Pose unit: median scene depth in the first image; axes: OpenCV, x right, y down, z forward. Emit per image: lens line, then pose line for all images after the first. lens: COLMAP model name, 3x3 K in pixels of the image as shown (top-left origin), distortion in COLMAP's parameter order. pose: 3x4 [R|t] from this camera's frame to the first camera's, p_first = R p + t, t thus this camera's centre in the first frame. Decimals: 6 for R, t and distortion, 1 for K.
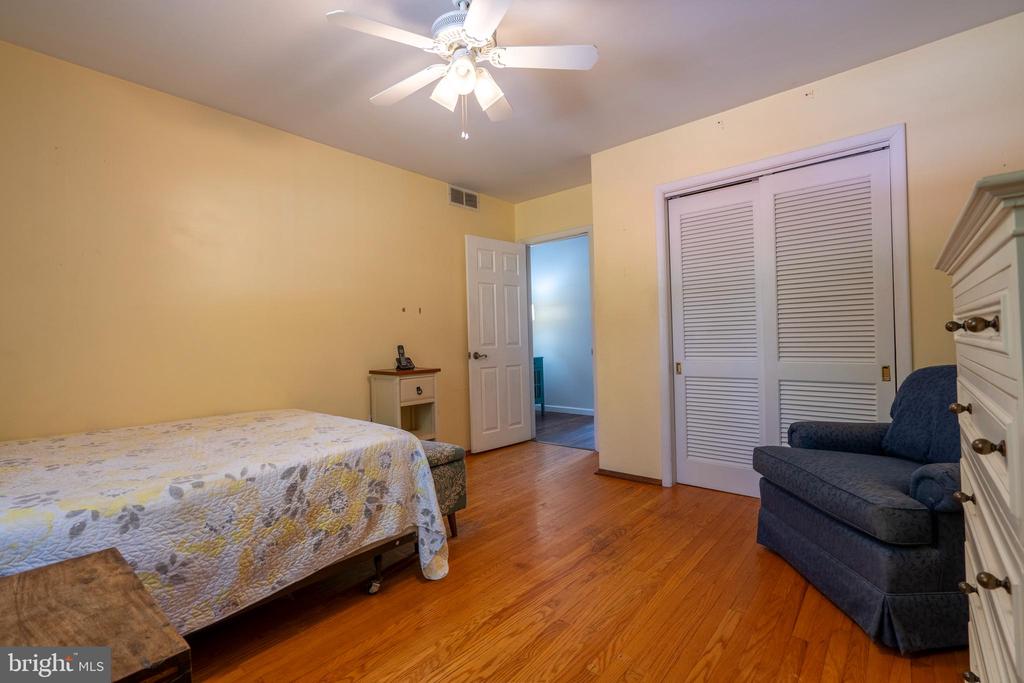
lens RADIAL K [[464.0, 0, 506.8], [0, 464.0, 337.8], [0, 0, 1]] dist [-0.013256, 0.007969]
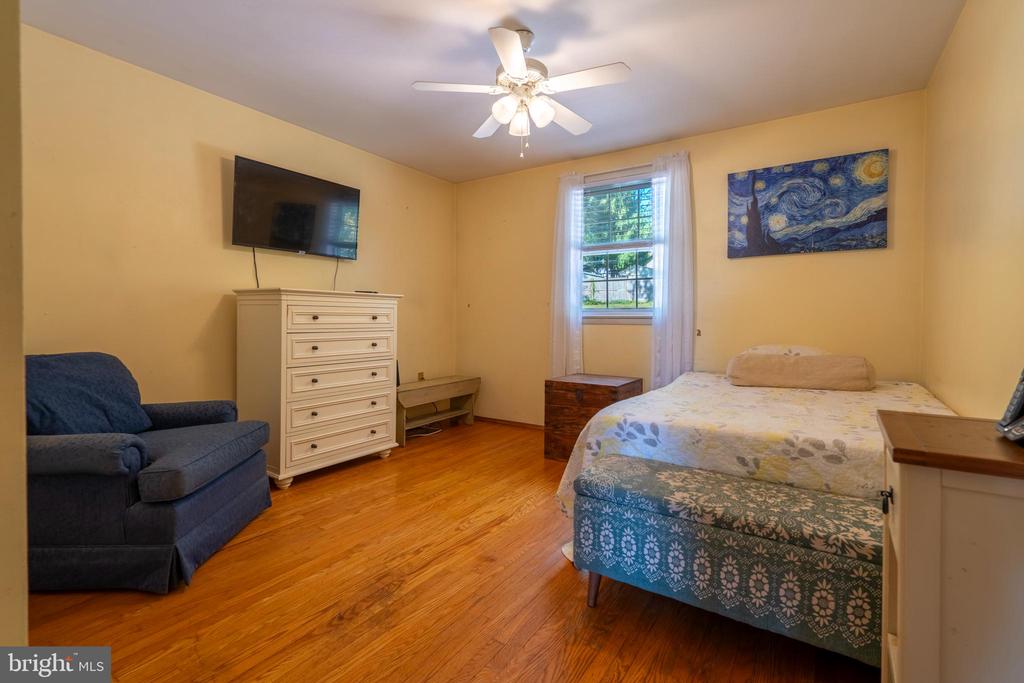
lens RADIAL K [[464.0, 0, 506.8], [0, 464.0, 337.8], [0, 0, 1]] dist [-0.013256, 0.007969]
pose [[-0.993100, 0.026718, -0.114189, 0.099837], [0.021713, 0.998758, 0.044850, 0.000234], [0.115245, 0.042061, -0.992446, 2.127106]]
